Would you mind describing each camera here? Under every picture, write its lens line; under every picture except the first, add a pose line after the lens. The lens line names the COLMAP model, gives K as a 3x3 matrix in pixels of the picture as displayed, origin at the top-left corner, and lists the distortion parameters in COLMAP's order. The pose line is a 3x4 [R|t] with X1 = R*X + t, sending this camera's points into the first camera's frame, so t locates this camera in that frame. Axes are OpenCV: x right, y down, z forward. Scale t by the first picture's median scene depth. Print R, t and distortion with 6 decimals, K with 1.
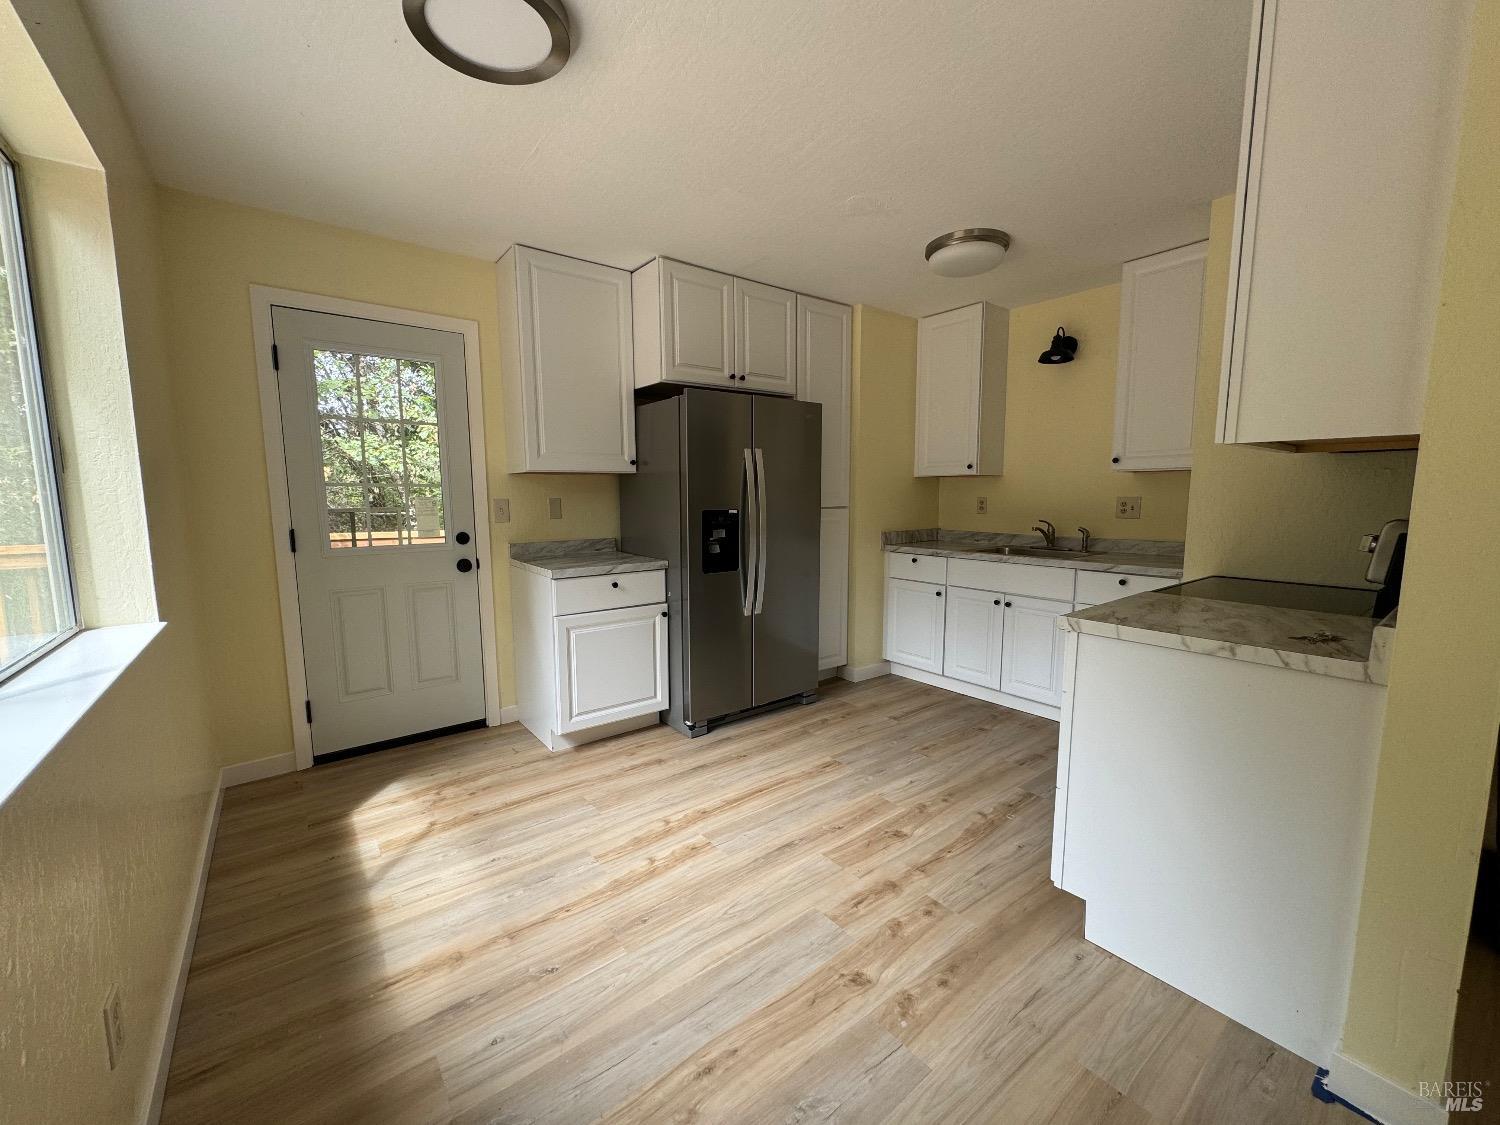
lens RADIAL K [[600.4, 0, 750.3], [0, 600.4, 564.6], [0, 0, 1]] dist [-0.001227, 0.000166]
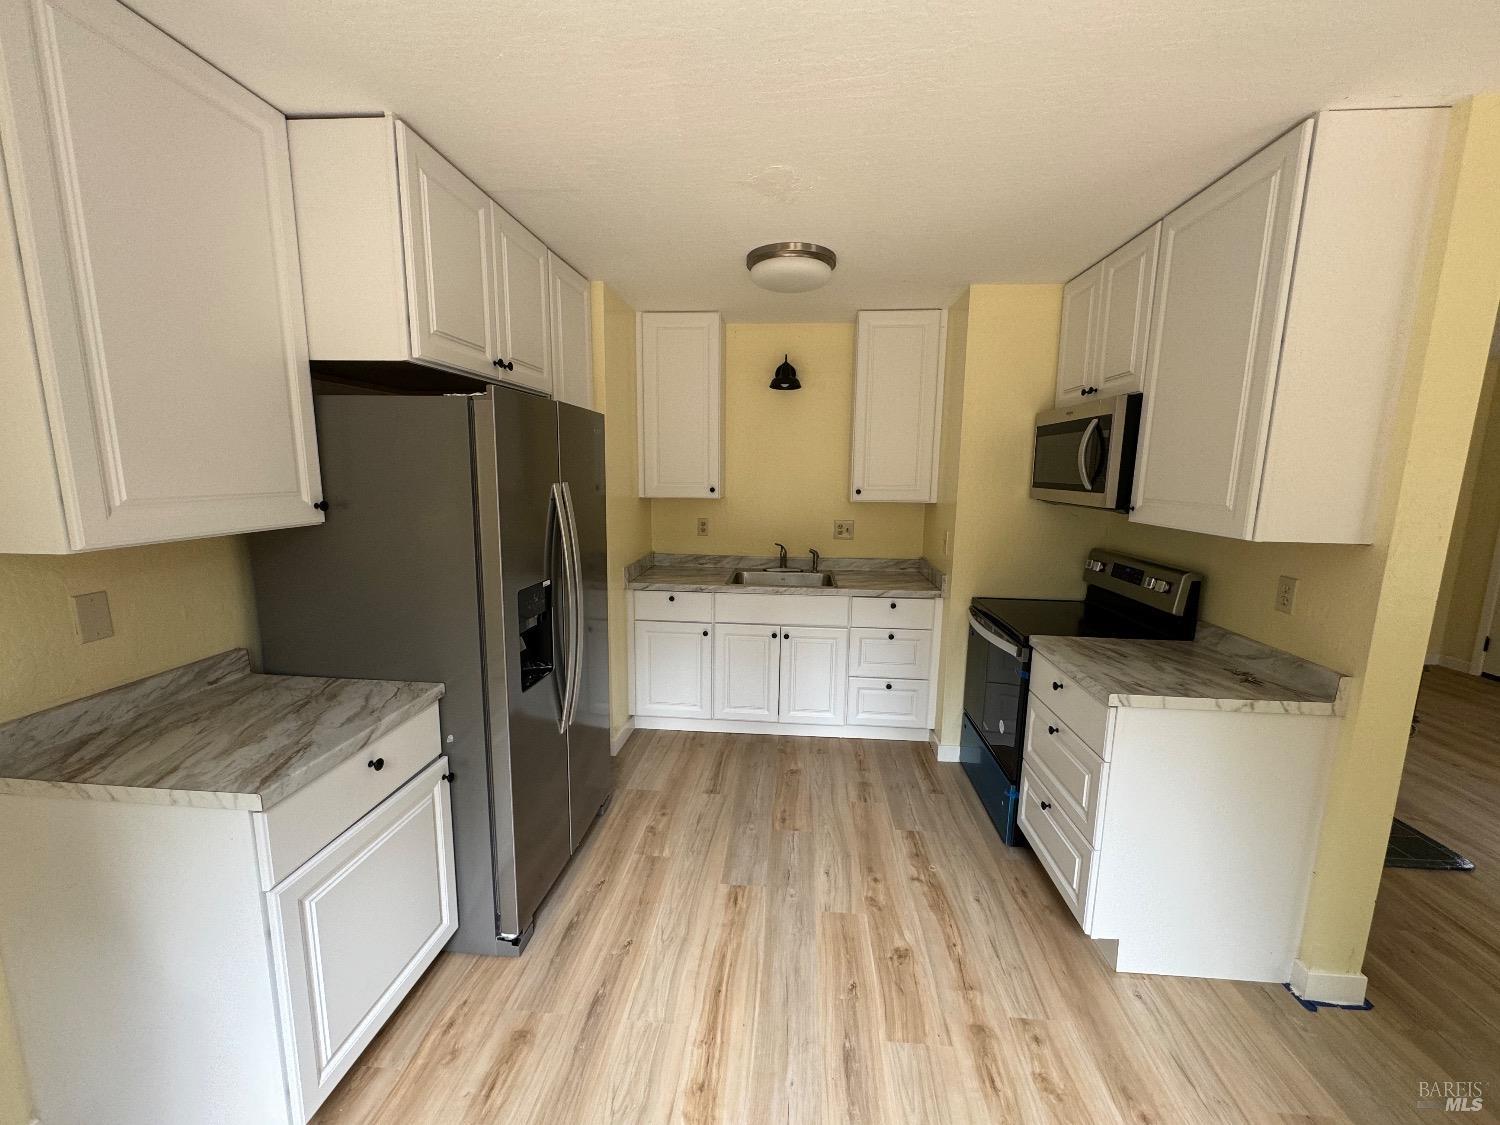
lens RADIAL K [[598.3, 0, 751.6], [0, 598.3, 563.1], [0, 0, 1]] dist [-0.000946, -0.000073]
pose [[0.675568, -0.101438, 0.730287, -0.377317], [0.071434, 0.994836, 0.072103, -0.153528], [-0.733829, 0.003457, 0.679325, 0.446694]]
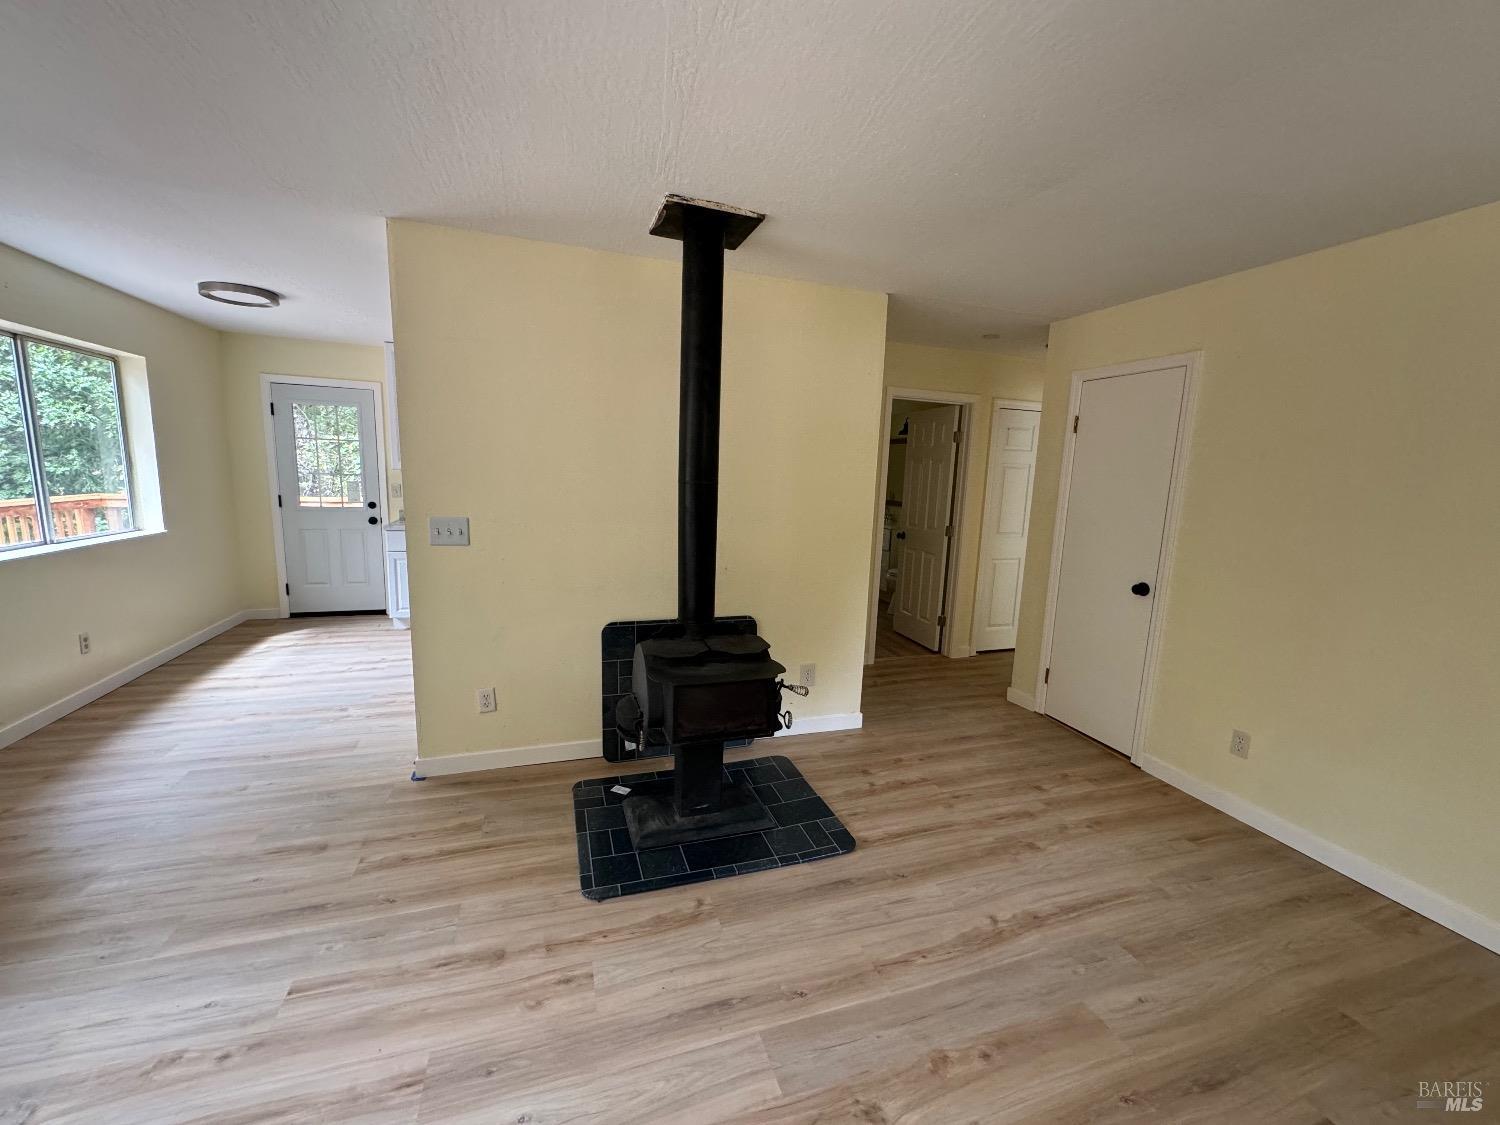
lens RADIAL K [[598.3, 0, 751.6], [0, 598.3, 563.1], [0, 0, 1]] dist [-0.000946, -0.000073]
pose [[0.942508, 0.088737, -0.322188, 1.276032], [-0.078782, 0.995928, 0.043835, -0.043050], [0.324765, -0.015932, 0.945660, -0.343316]]
